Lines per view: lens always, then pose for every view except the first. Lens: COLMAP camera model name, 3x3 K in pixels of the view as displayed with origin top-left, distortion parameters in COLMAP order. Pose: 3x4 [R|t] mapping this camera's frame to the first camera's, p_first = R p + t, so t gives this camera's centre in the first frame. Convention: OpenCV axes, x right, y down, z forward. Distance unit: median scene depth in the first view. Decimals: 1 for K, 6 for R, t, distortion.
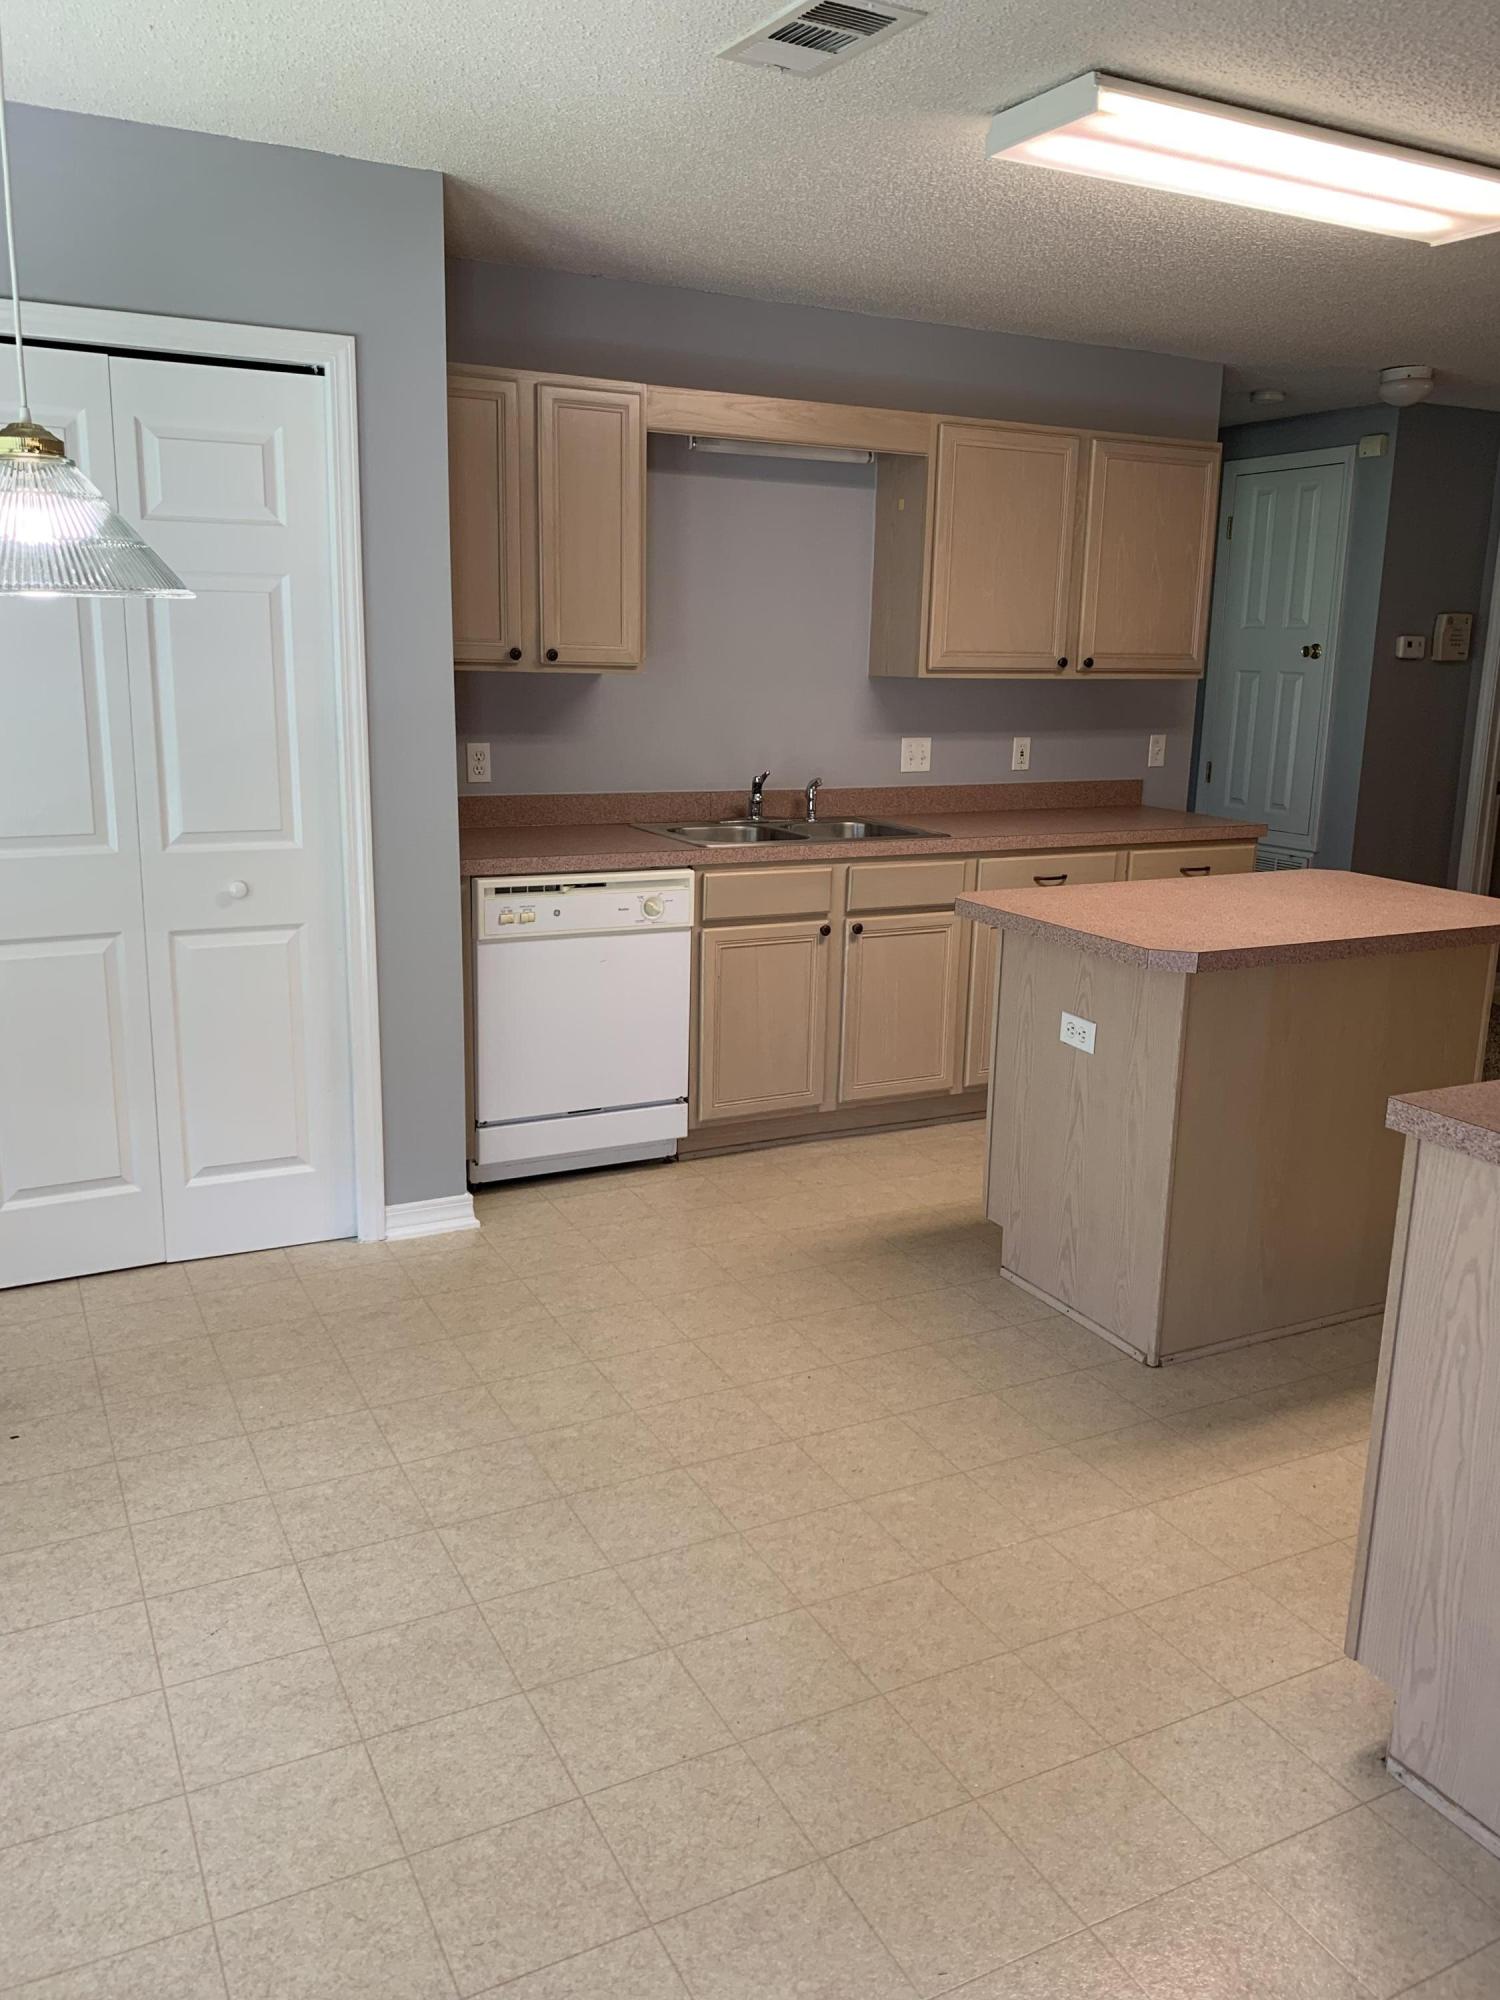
lens RADIAL K [[1508.2, 0, 747.7], [0, 1508.2, 1005.8], [0, 0, 1]] dist [0.024934, -0.036309]
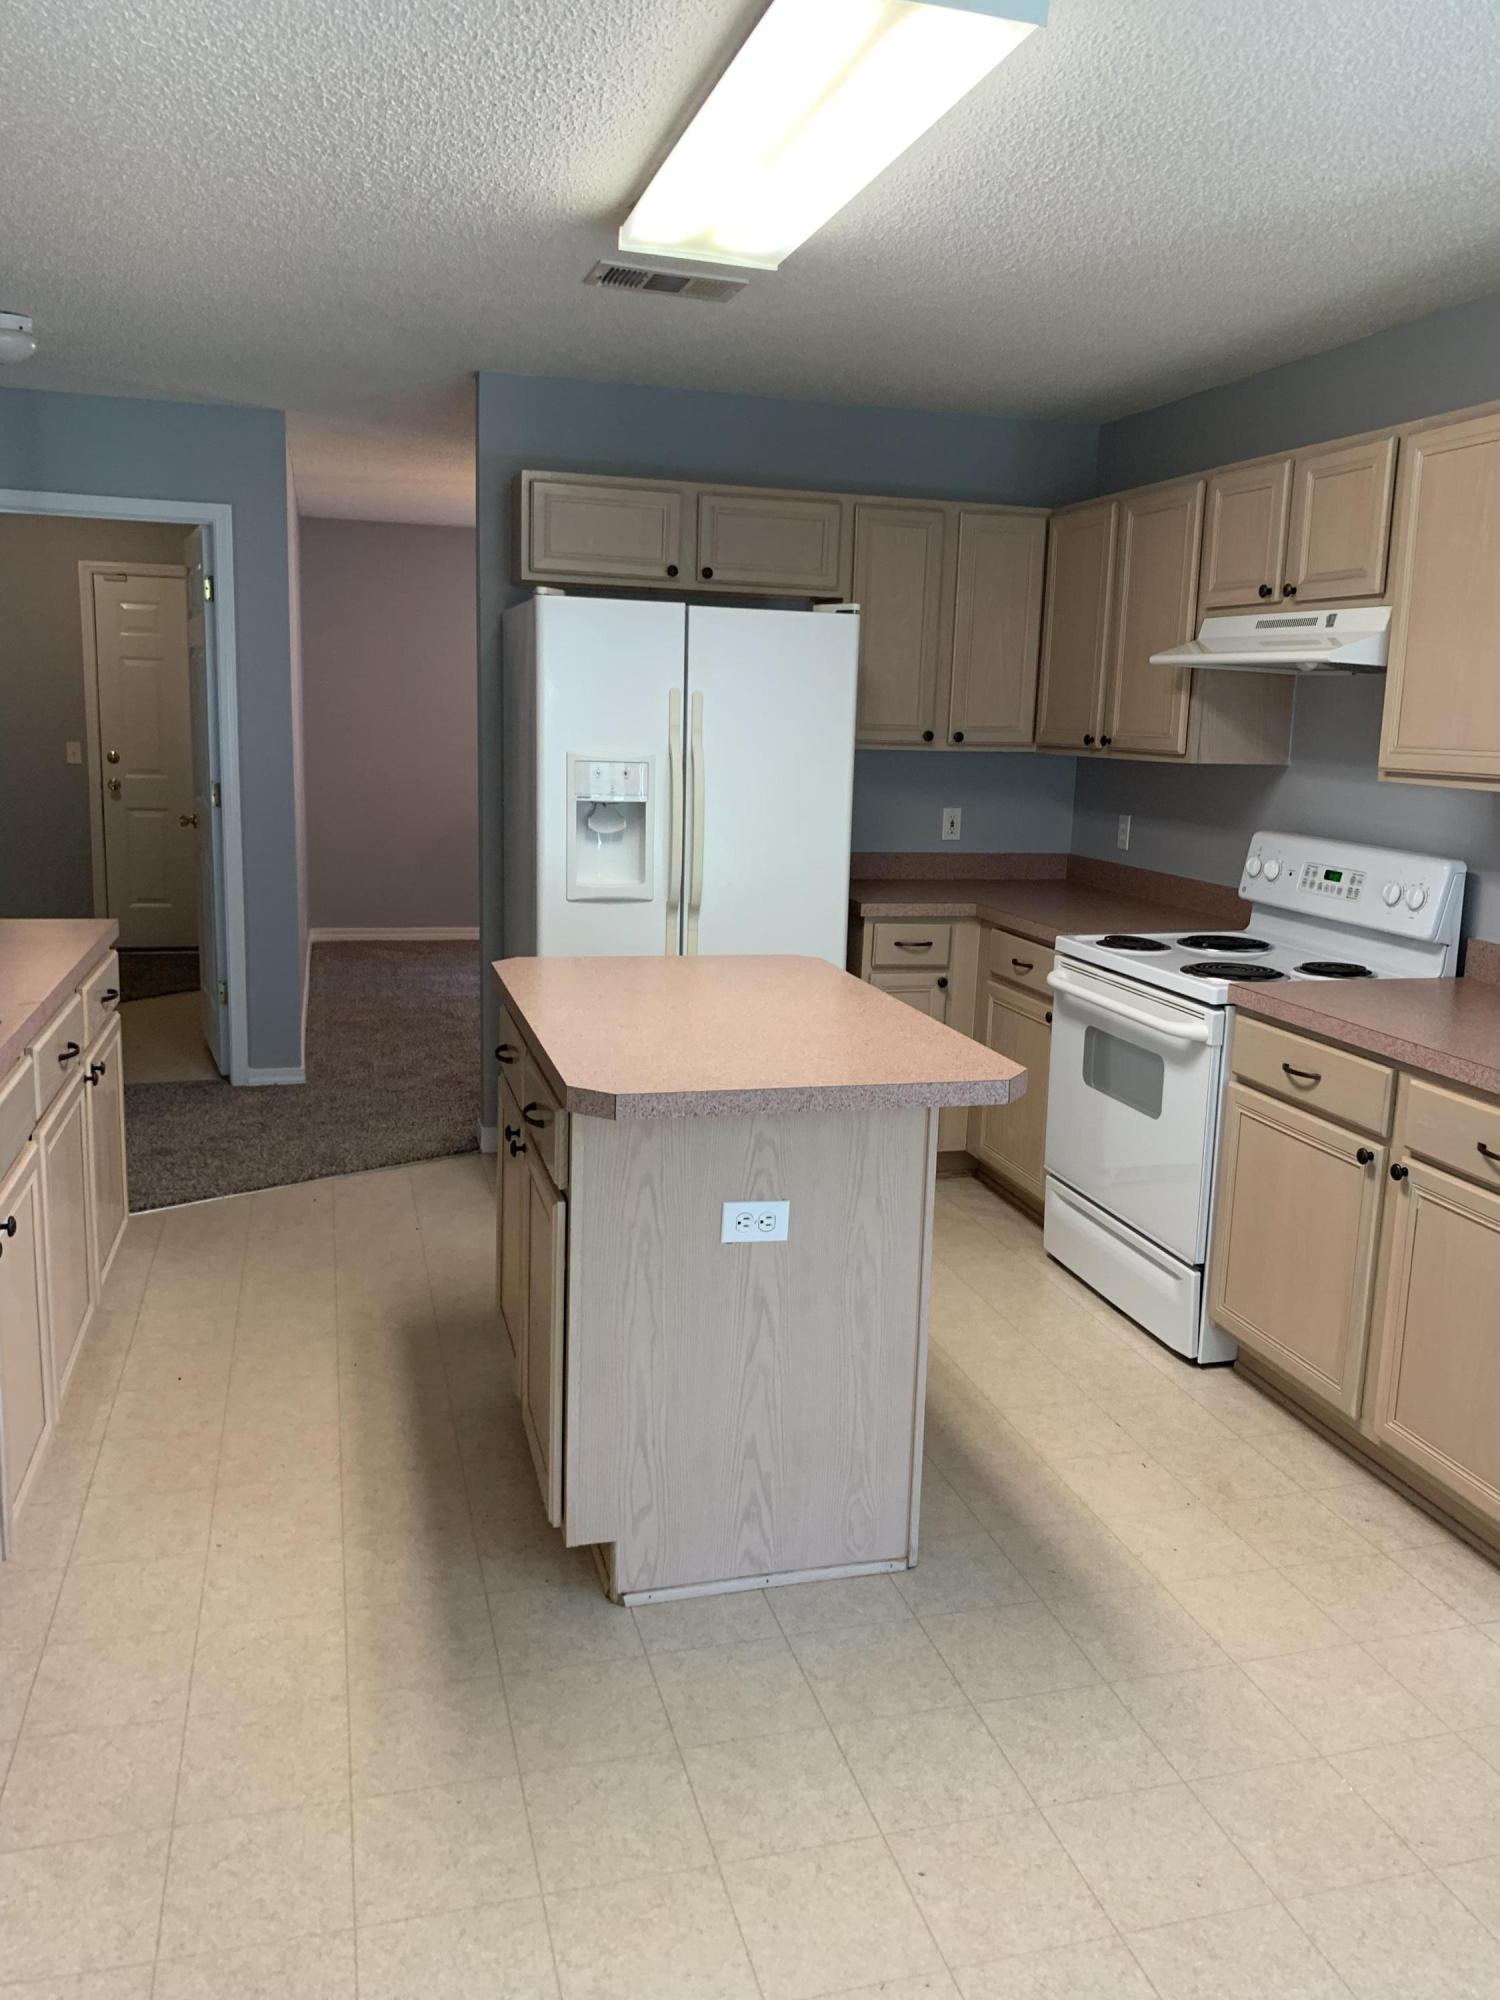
lens RADIAL K [[1508.2, 0, 770.4], [0, 1508.2, 999.6], [0, 0, 1]] dist [0.024934, -0.036309]
pose [[0.187418, -0.187214, 0.964275, -0.473695], [0.197693, 0.968772, 0.149663, -0.197015], [-0.962181, 0.162581, 0.218576, 0.805809]]
